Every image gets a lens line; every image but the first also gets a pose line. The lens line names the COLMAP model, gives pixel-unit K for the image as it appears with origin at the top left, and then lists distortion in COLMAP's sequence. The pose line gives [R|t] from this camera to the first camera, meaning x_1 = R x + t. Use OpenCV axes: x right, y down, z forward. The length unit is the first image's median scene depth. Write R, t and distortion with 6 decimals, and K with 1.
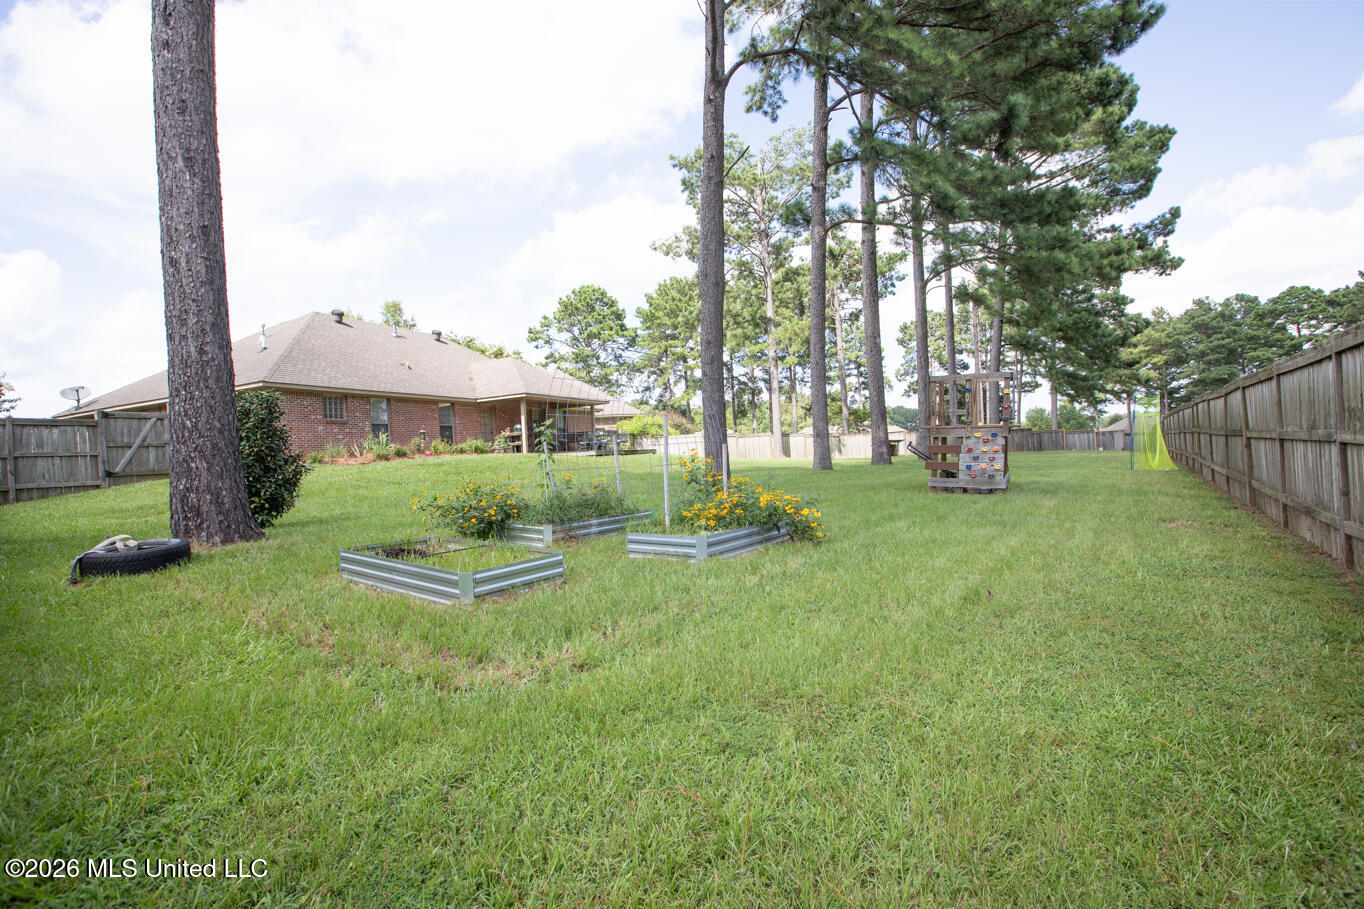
lens RADIAL K [[655.7, 0, 699.8], [0, 655.7, 456.6], [0, 0, 1]] dist [-0.056190, 0.022378]
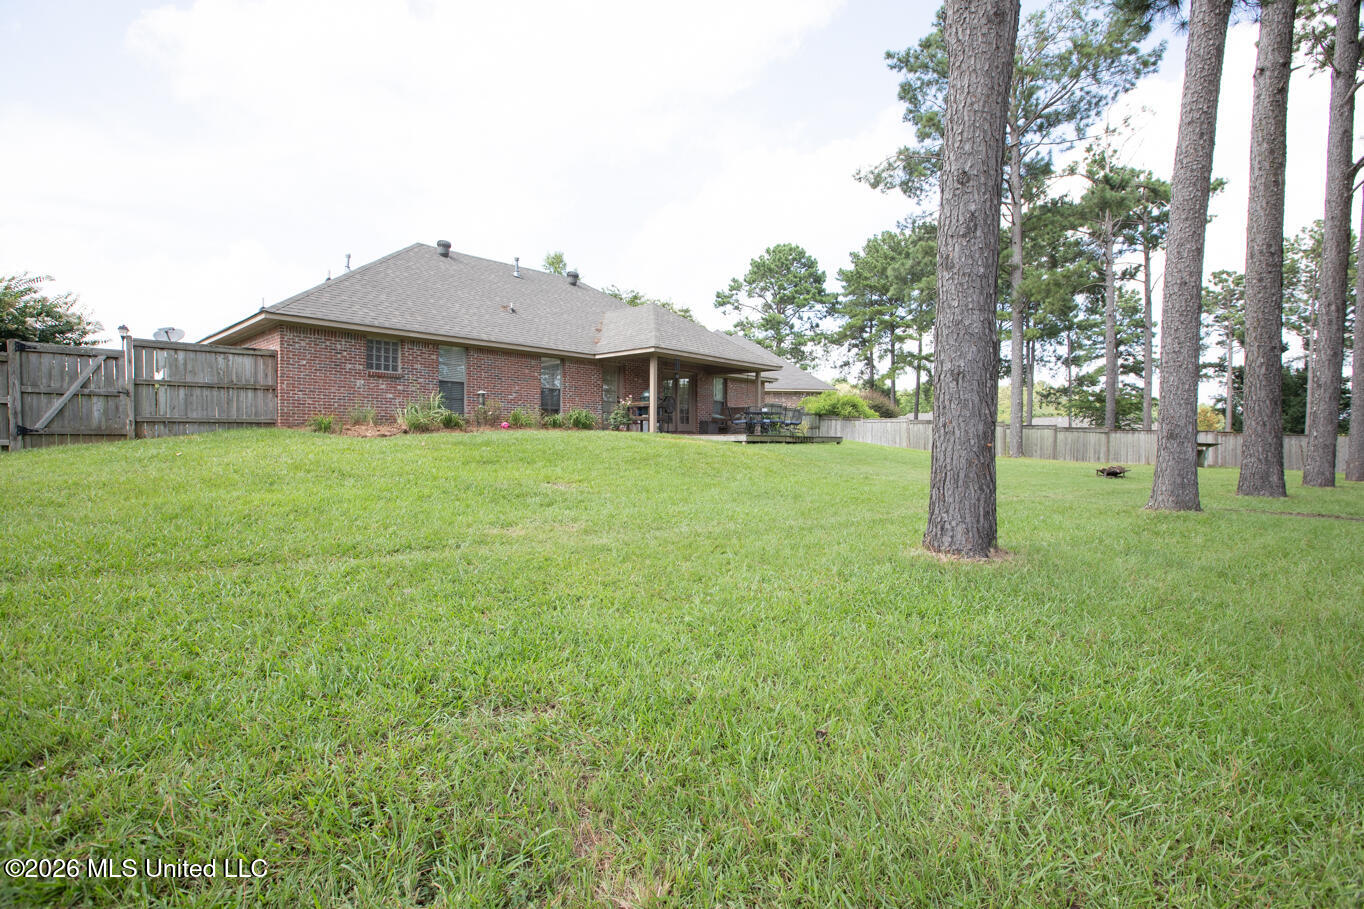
lens RADIAL K [[657.0, 0, 689.2], [0, 657.0, 455.2], [0, 0, 1]] dist [-0.058840, 0.026030]
pose [[0.948893, 0.070464, -0.307631, -0.007391], [-0.061301, 0.997343, 0.039363, -0.013831], [0.309587, -0.018493, 0.950691, 0.414330]]
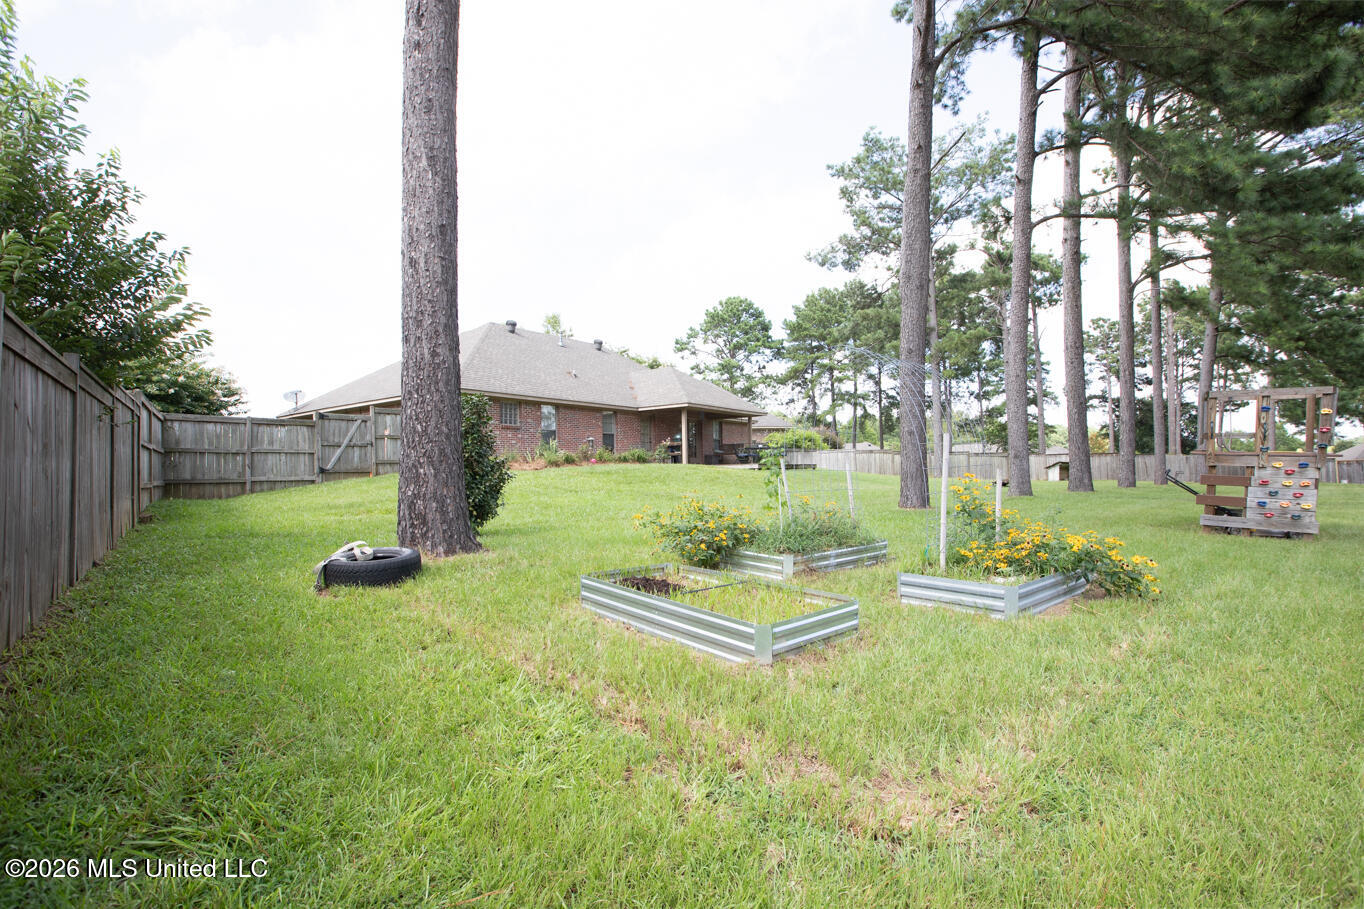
lens RADIAL K [[657.0, 0, 689.2], [0, 657.0, 455.2], [0, 0, 1]] dist [-0.058840, 0.026030]
pose [[0.976231, 0.032427, -0.214295, -0.060458], [-0.036769, 0.999191, -0.016306, -0.002992], [0.213593, 0.023798, 0.976633, 0.039878]]
